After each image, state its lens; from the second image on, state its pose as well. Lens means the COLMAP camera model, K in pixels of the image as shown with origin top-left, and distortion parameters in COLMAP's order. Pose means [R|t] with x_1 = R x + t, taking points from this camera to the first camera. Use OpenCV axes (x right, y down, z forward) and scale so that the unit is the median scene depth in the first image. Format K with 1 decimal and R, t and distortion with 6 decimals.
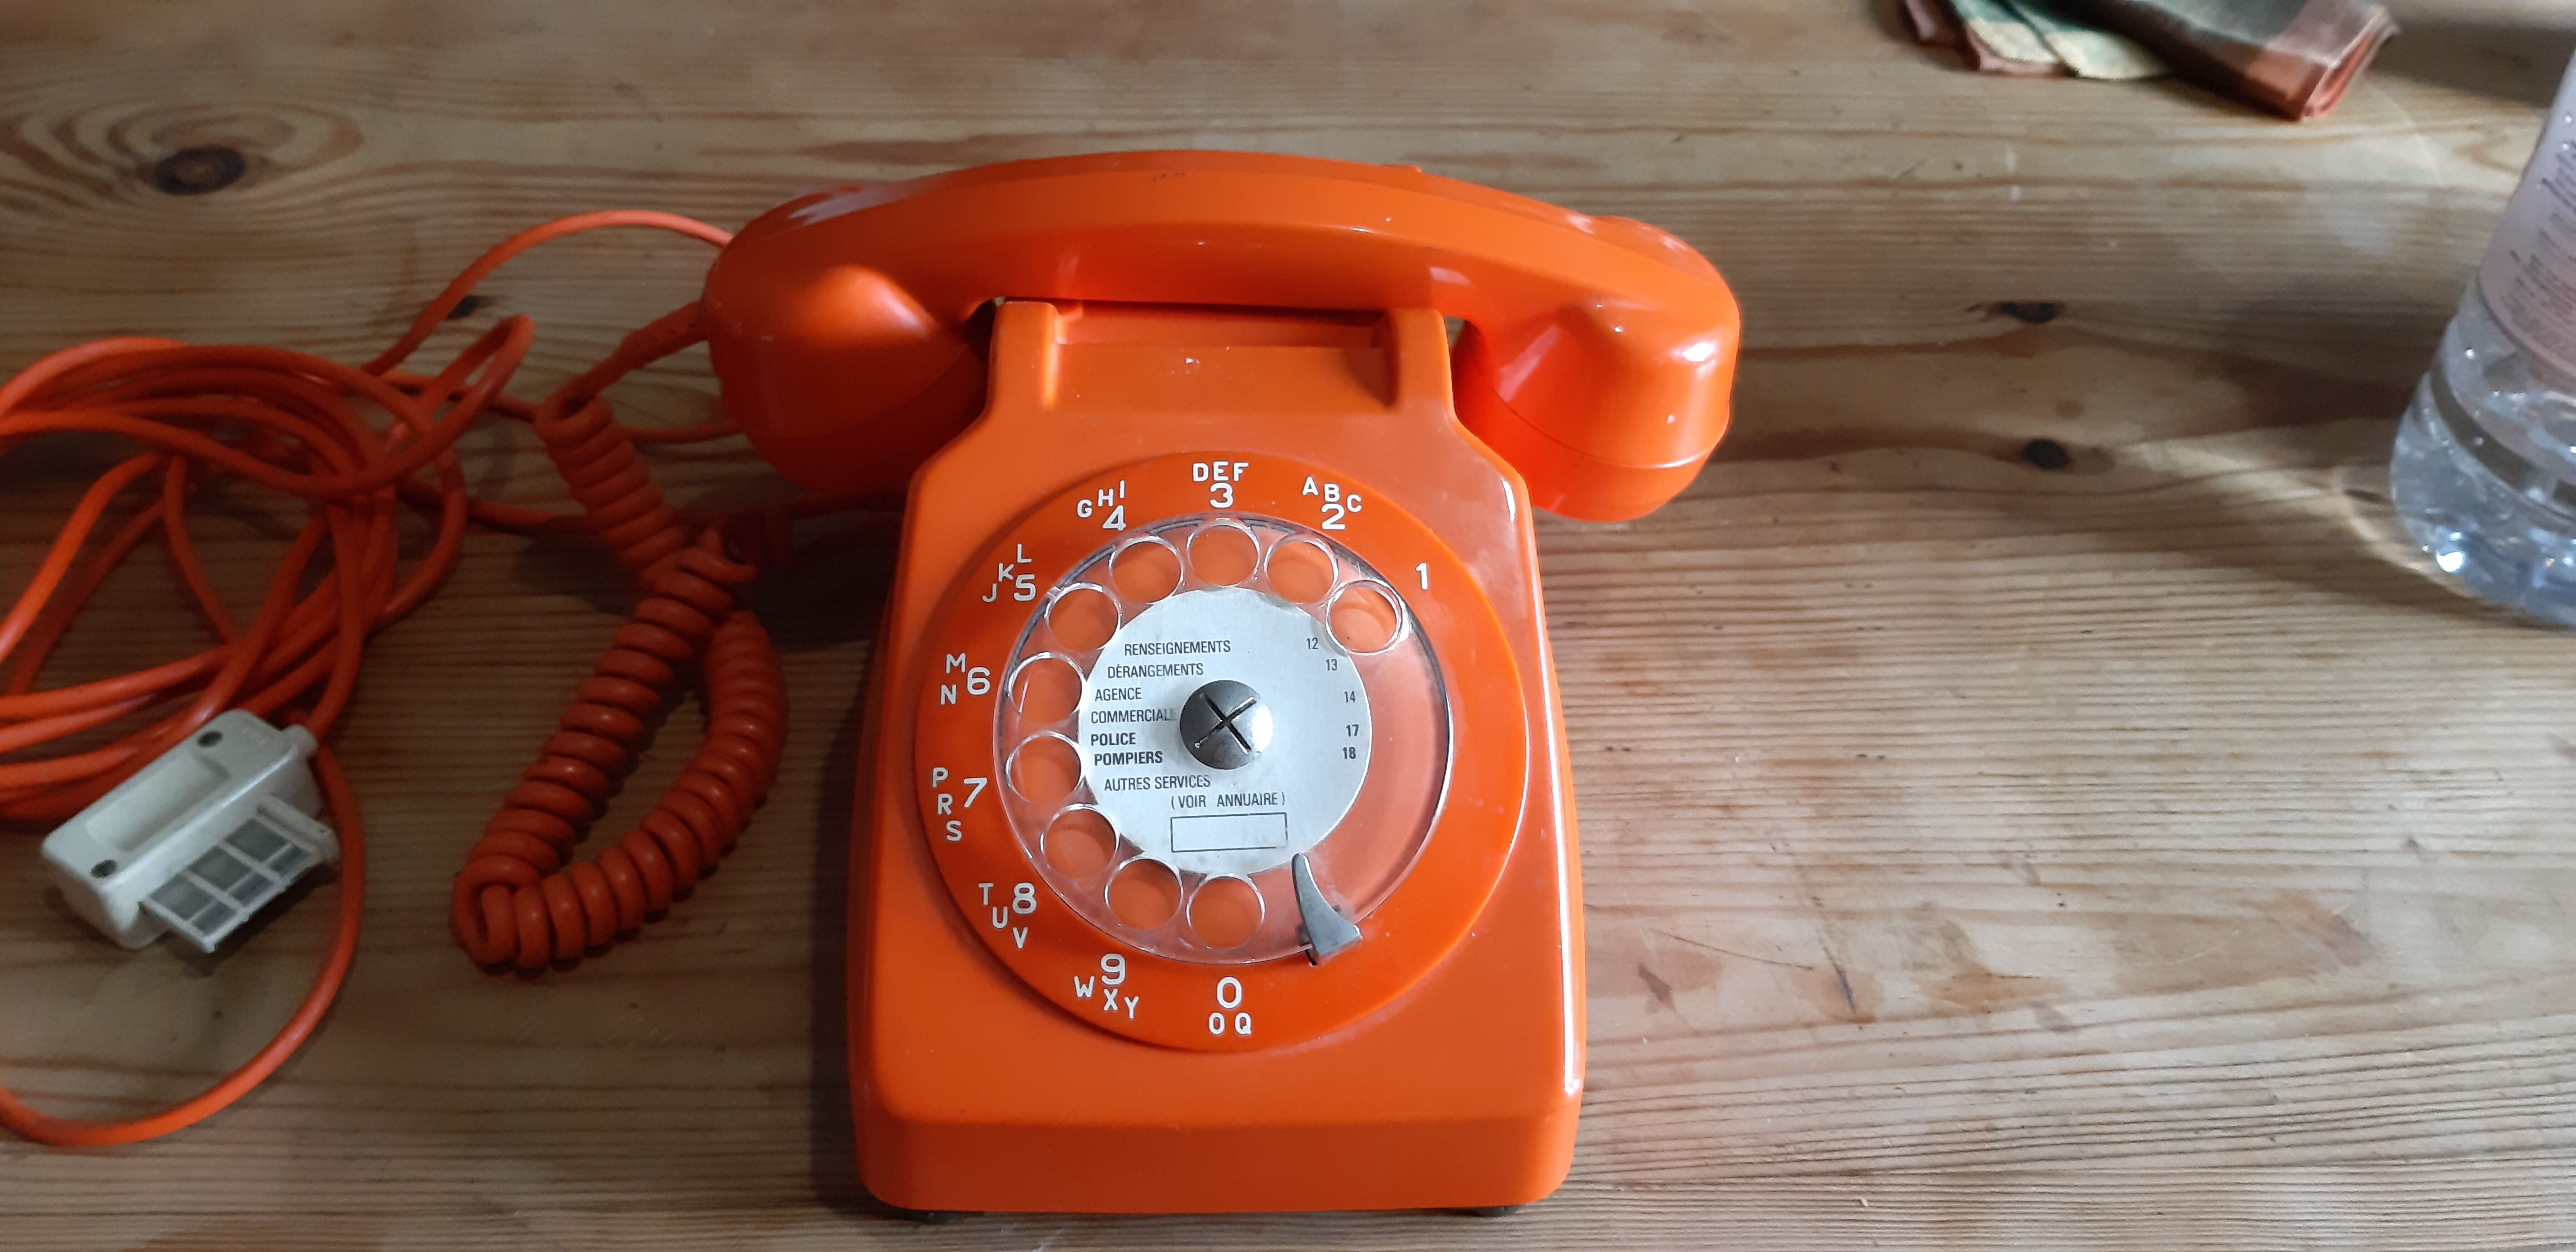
lens RADIAL K [[2087.9, 0, 1283.4], [0, 2087.9, 593.0], [0, 0, 1]] dist [0.060318, -0.148078]
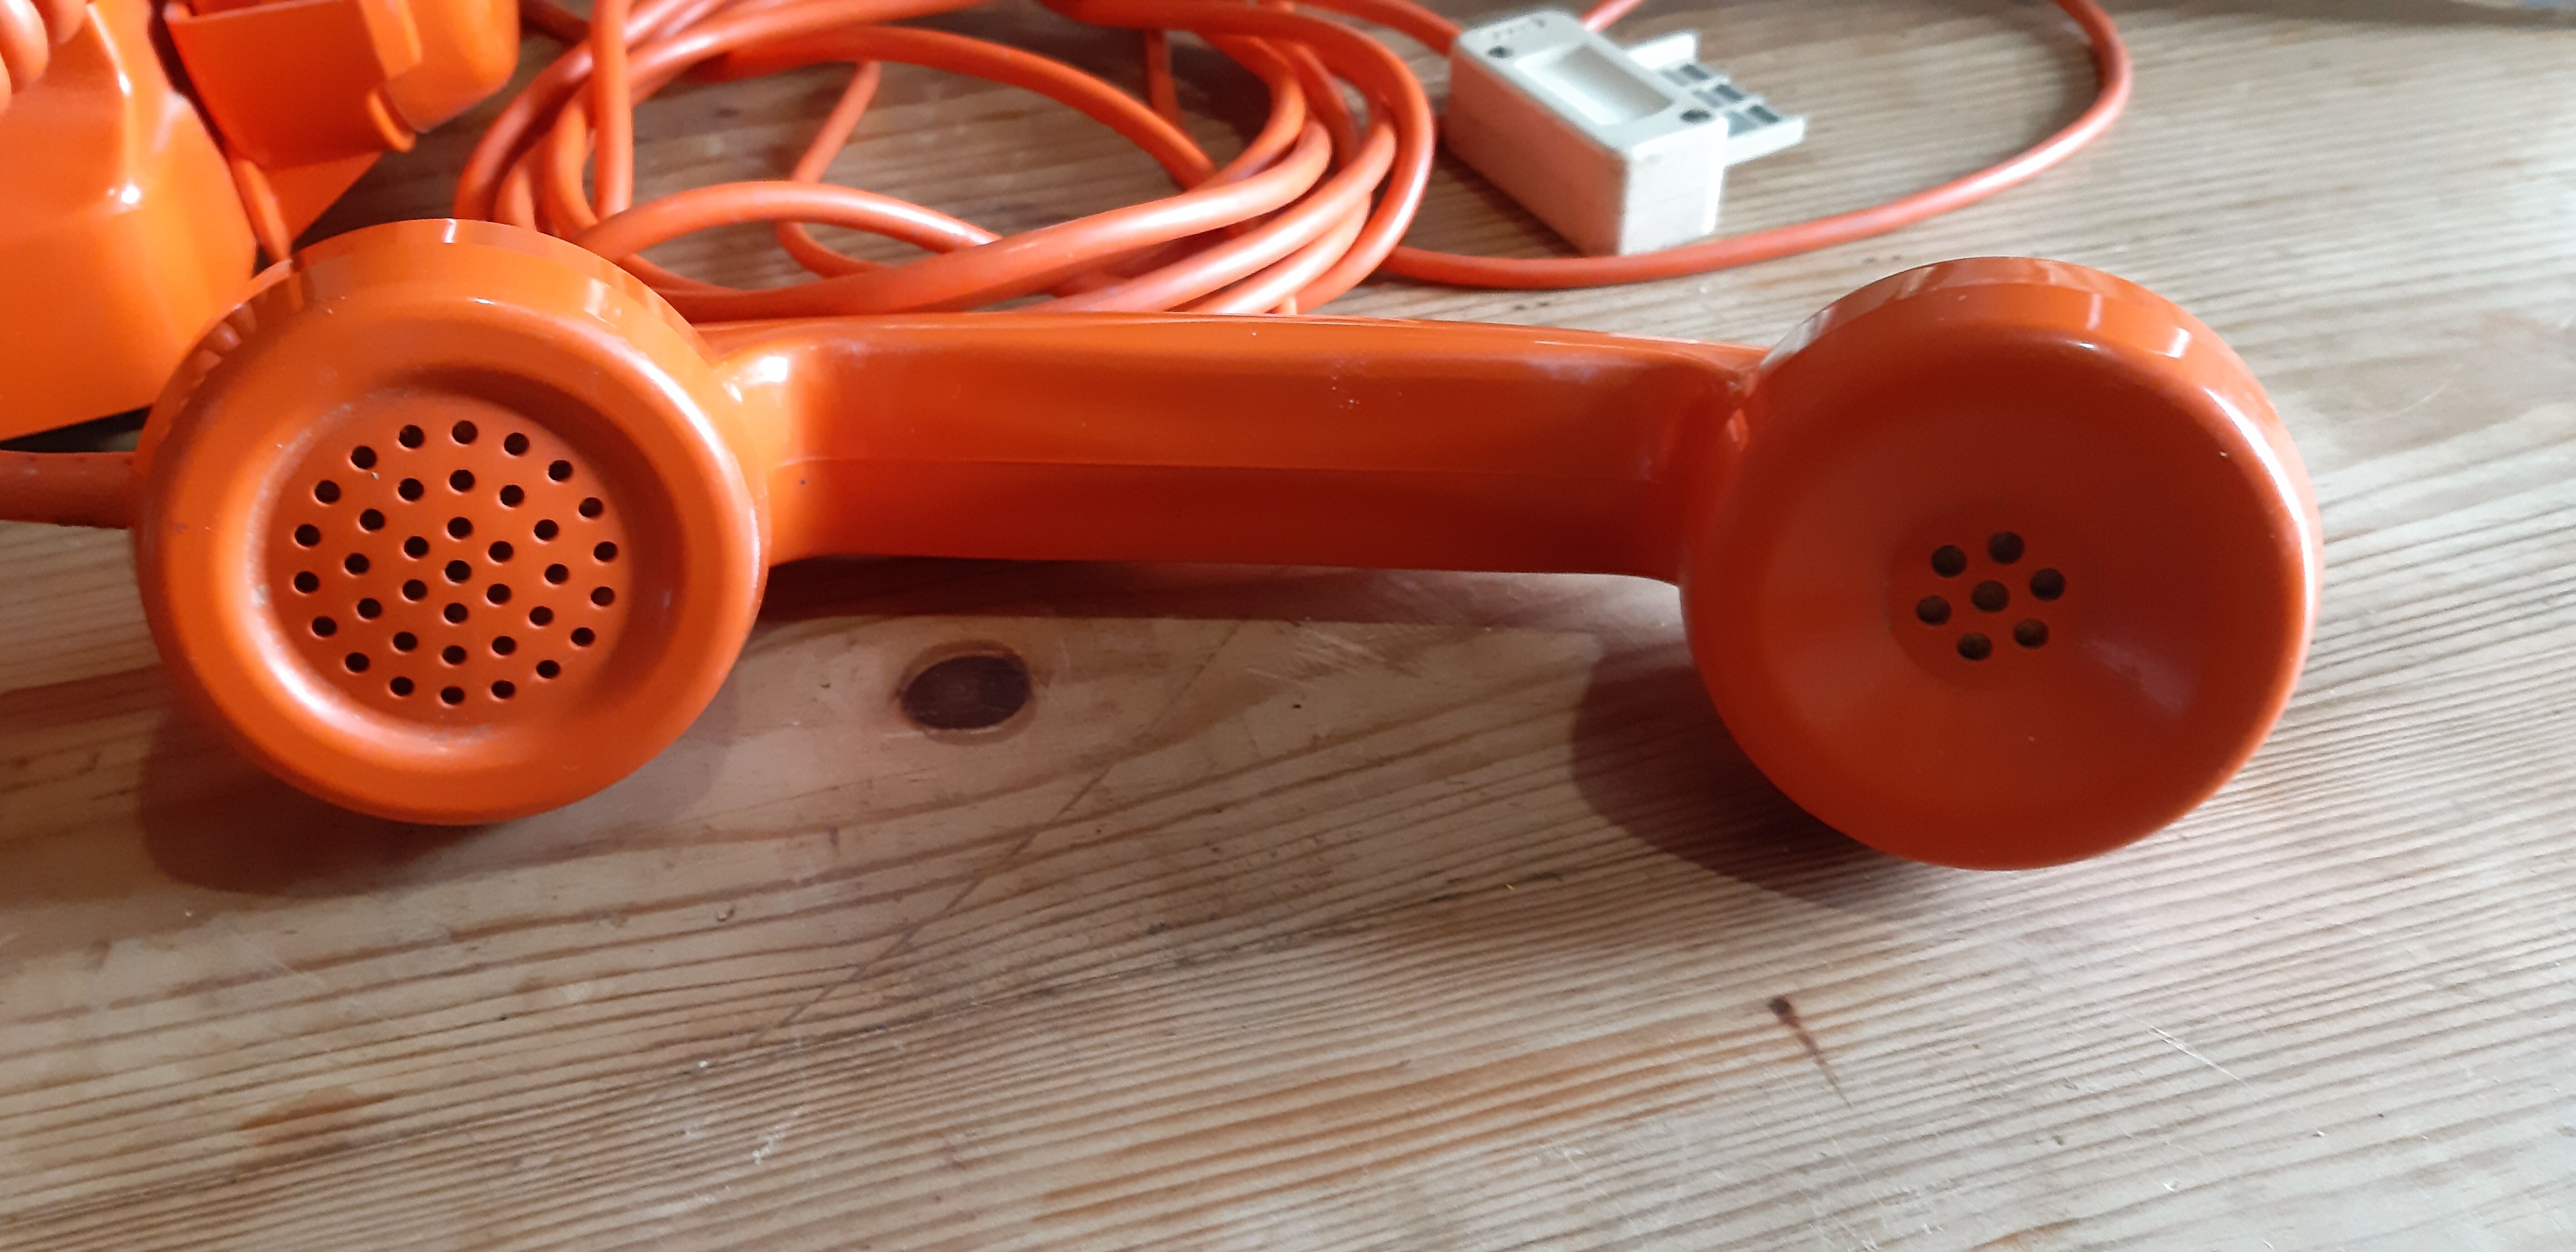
lens RADIAL K [[2087.9, 0, 1295.1], [0, 2087.9, 607.3], [0, 0, 1]] dist [0.060318, -0.148078]
pose [[0.968857, -0.181178, 0.168790, -0.040489], [0.189789, 0.981156, -0.036224, 0.172227], [-0.159047, 0.067131, 0.984986, 0.351056]]
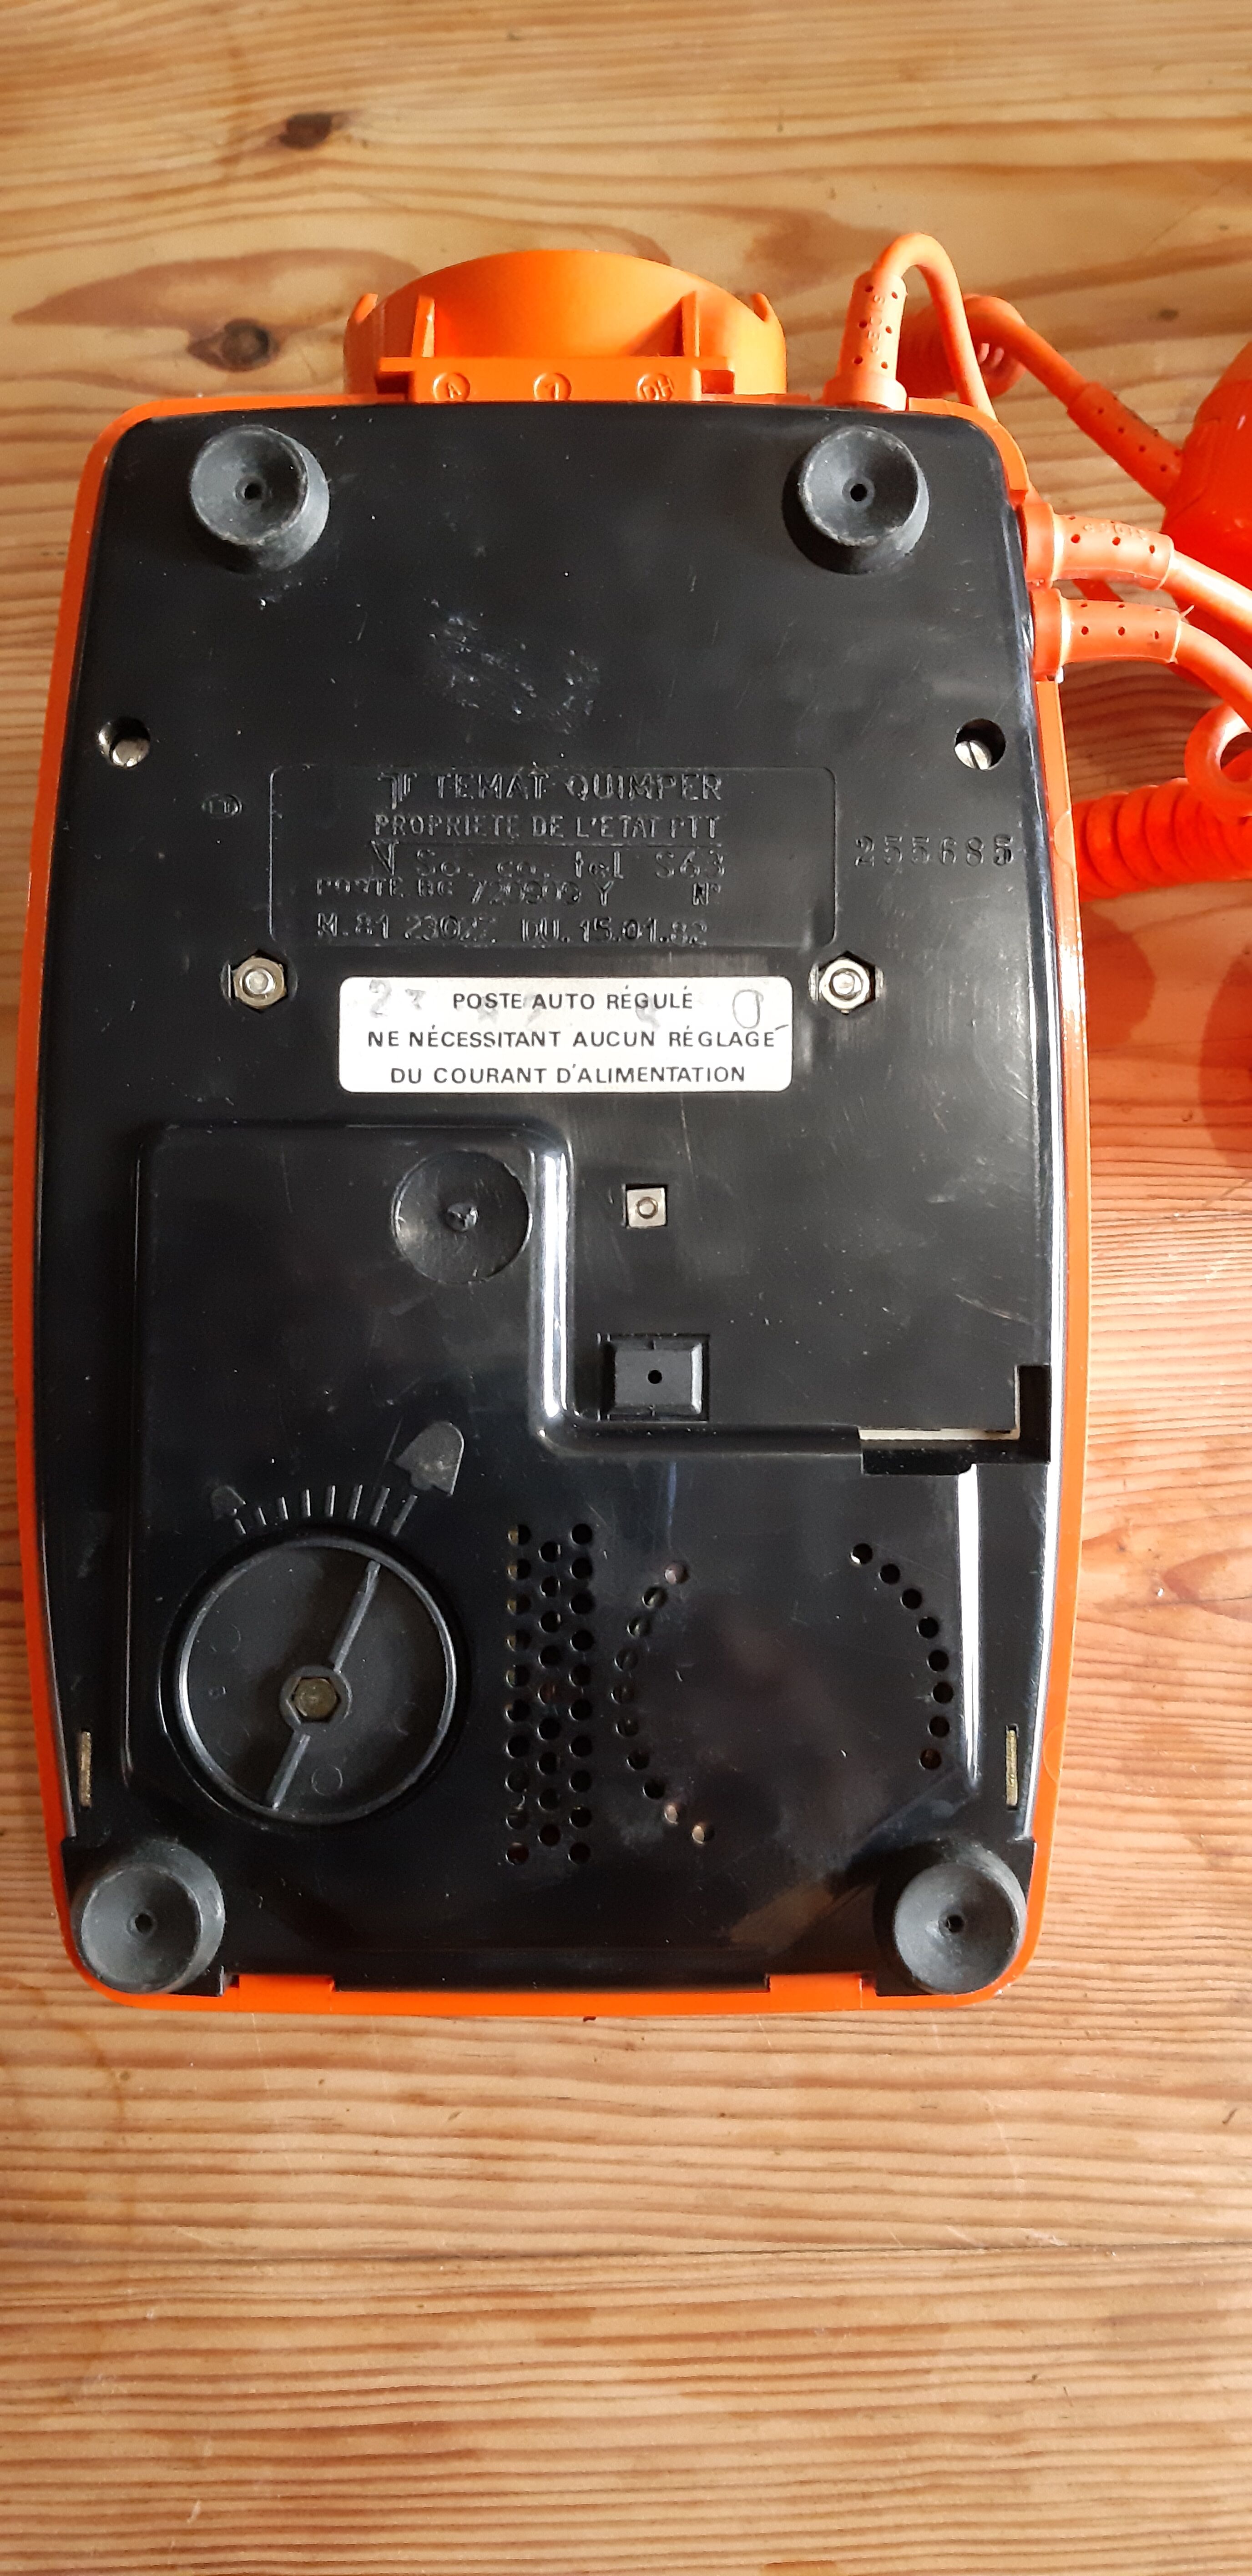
lens RADIAL K [[2087.9, 0, 616.1], [0, 2087.9, 1286.6], [0, 0, 1]] dist [0.060318, -0.148078]
pose [[0.993613, -0.011418, -0.112262, -0.217262], [0.060012, 0.895976, 0.440028, -0.098513], [0.095560, -0.443955, 0.890939, 0.078129]]
